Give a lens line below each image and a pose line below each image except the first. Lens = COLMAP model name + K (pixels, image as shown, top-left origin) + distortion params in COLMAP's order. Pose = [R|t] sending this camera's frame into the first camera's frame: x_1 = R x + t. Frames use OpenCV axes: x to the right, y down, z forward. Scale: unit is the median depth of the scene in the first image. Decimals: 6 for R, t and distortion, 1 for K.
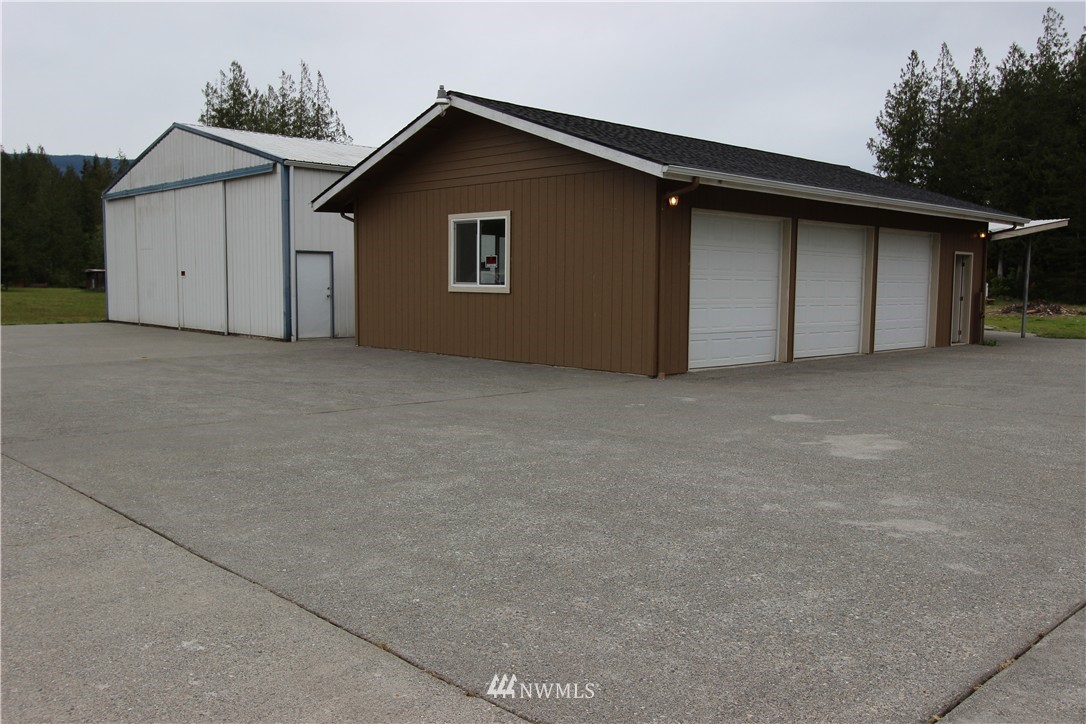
lens RADIAL K [[939.6, 0, 546.4], [0, 939.6, 362.8], [0, 0, 1]] dist [-0.004333, 0.028083]
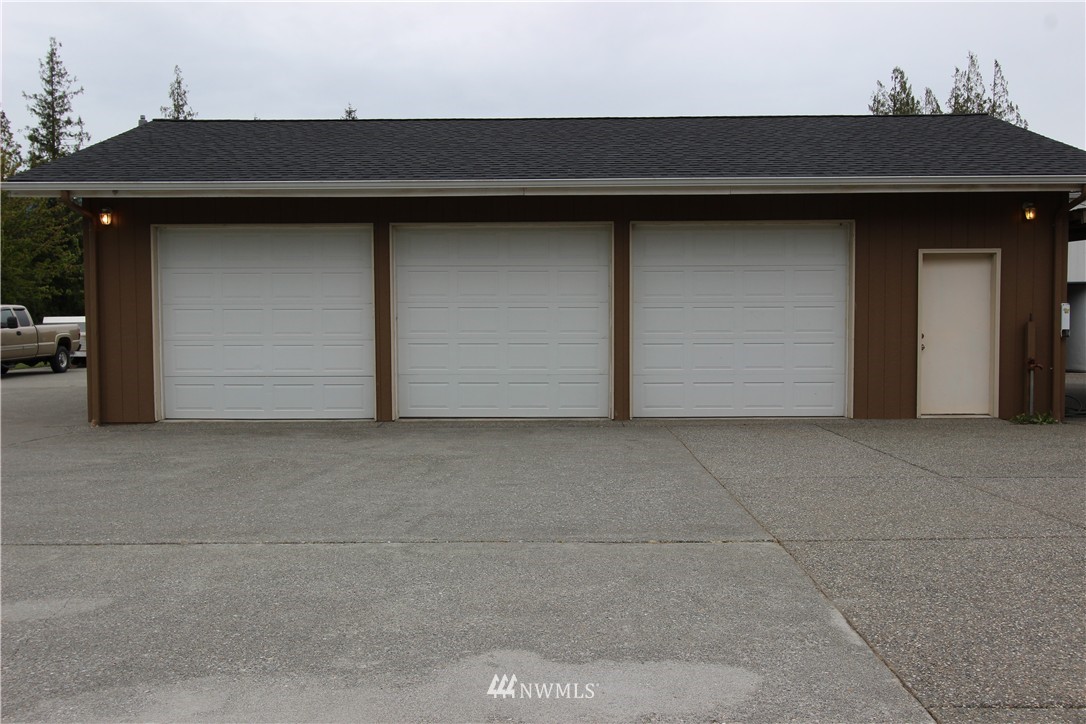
lens RADIAL K [[1065.3, 0, 544.0], [0, 1065.3, 361.8], [0, 0, 1]] dist [0.024378, 0.000000]
pose [[0.714544, 0.014016, -0.699450, 0.170341], [-0.046468, 0.998542, -0.027462, -0.005480], [0.698045, 0.052125, 0.714154, 0.091592]]
